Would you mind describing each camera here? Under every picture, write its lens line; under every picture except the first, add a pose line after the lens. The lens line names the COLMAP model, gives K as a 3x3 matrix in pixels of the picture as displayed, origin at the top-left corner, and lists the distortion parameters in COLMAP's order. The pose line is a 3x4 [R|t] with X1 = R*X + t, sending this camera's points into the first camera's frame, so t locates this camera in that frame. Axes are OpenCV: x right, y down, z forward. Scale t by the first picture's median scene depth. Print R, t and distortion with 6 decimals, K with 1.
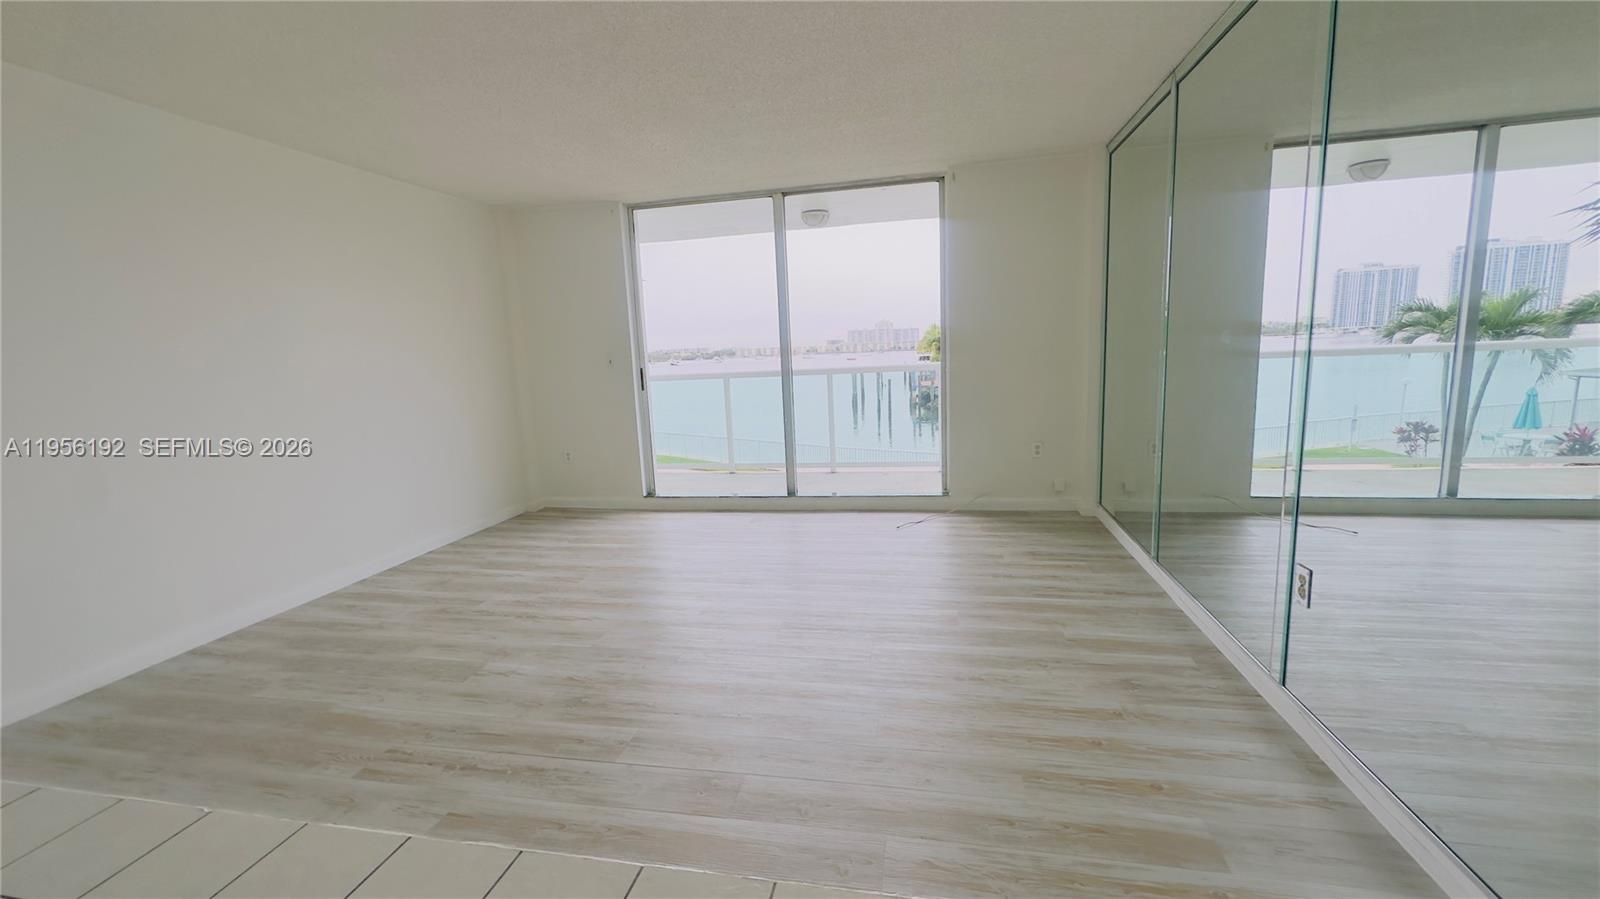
lens RADIAL K [[638.2, 0, 800.0], [0, 638.2, 449.5], [0, 0, 1]] dist [-0.008159, 0.002560]
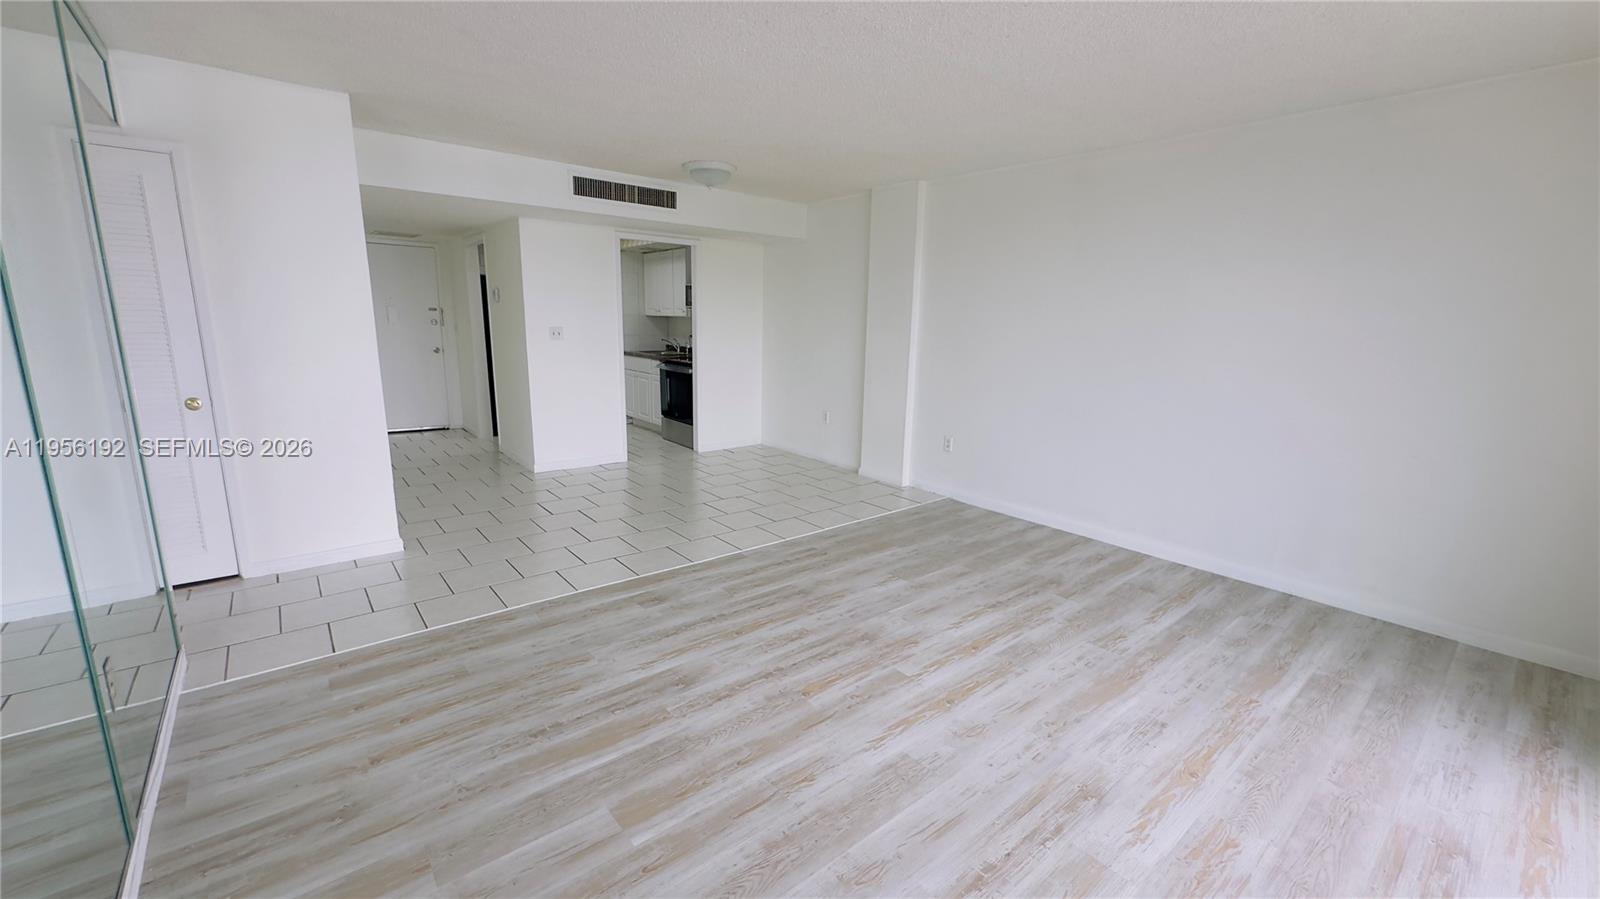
lens RADIAL K [[638.2, 0, 800.0], [0, 638.2, 449.5], [0, 0, 1]] dist [-0.008159, 0.002560]
pose [[-0.625808, 0.188259, -0.756917, 0.431070], [-0.115935, 0.937203, 0.328952, -0.235501], [0.771313, 0.293614, -0.564683, 1.109553]]
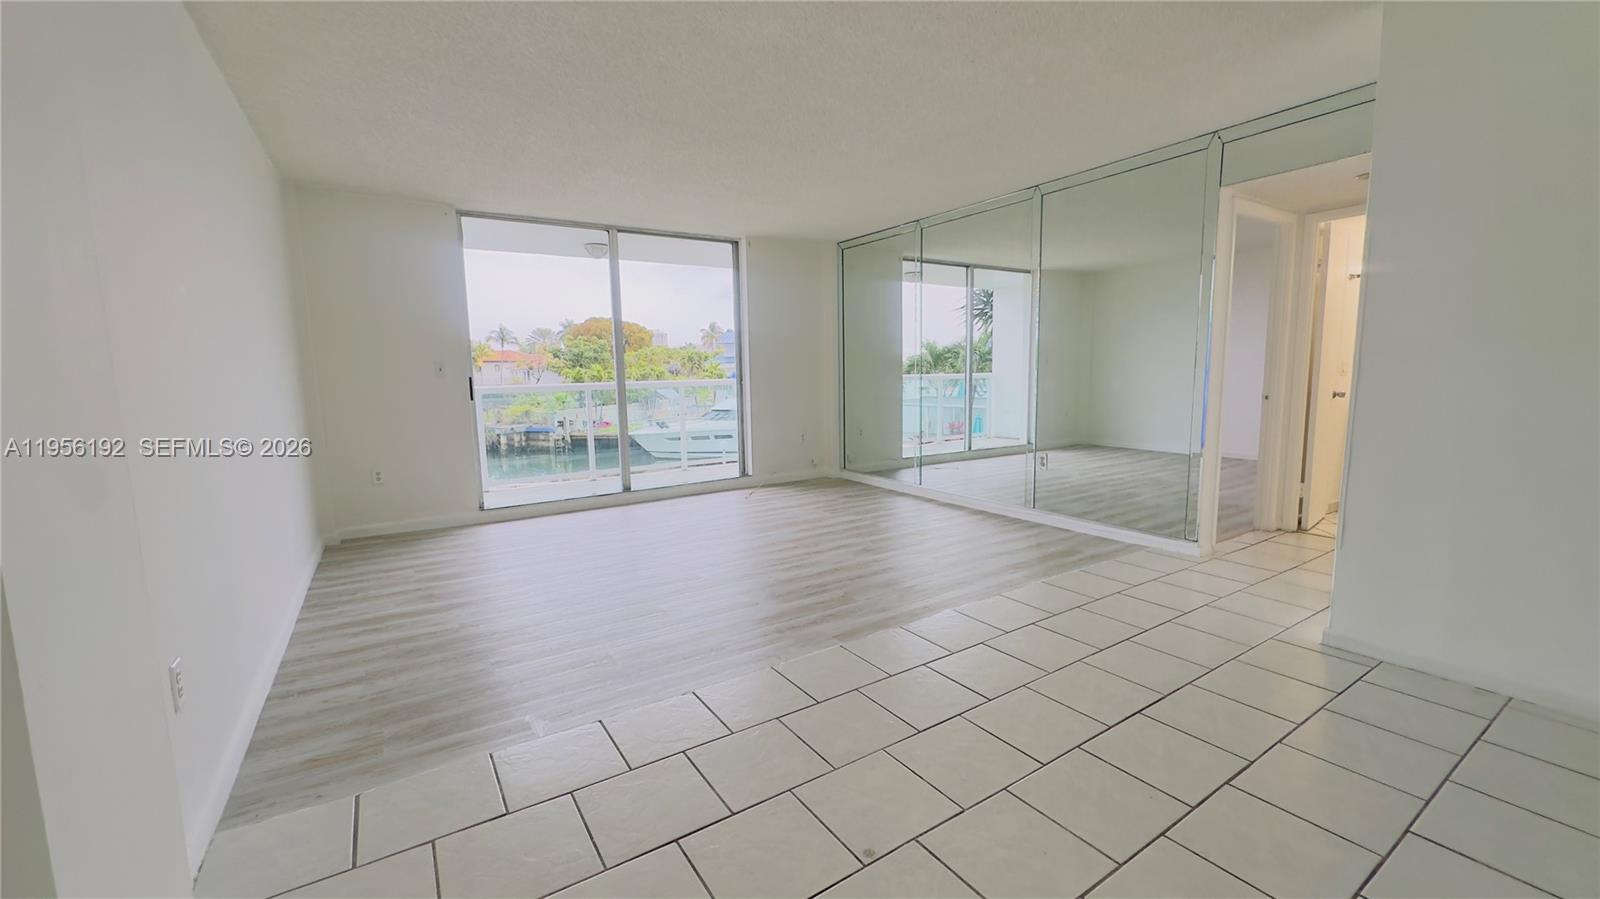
lens RADIAL K [[638.2, 0, 800.0], [0, 638.2, 449.5], [0, 0, 1]] dist [-0.008159, 0.002560]
pose [[0.710577, -0.054444, 0.701510, -0.838026], [0.094731, 0.995327, -0.018708, 0.069452], [-0.697213, 0.079748, 0.712414, -0.044176]]
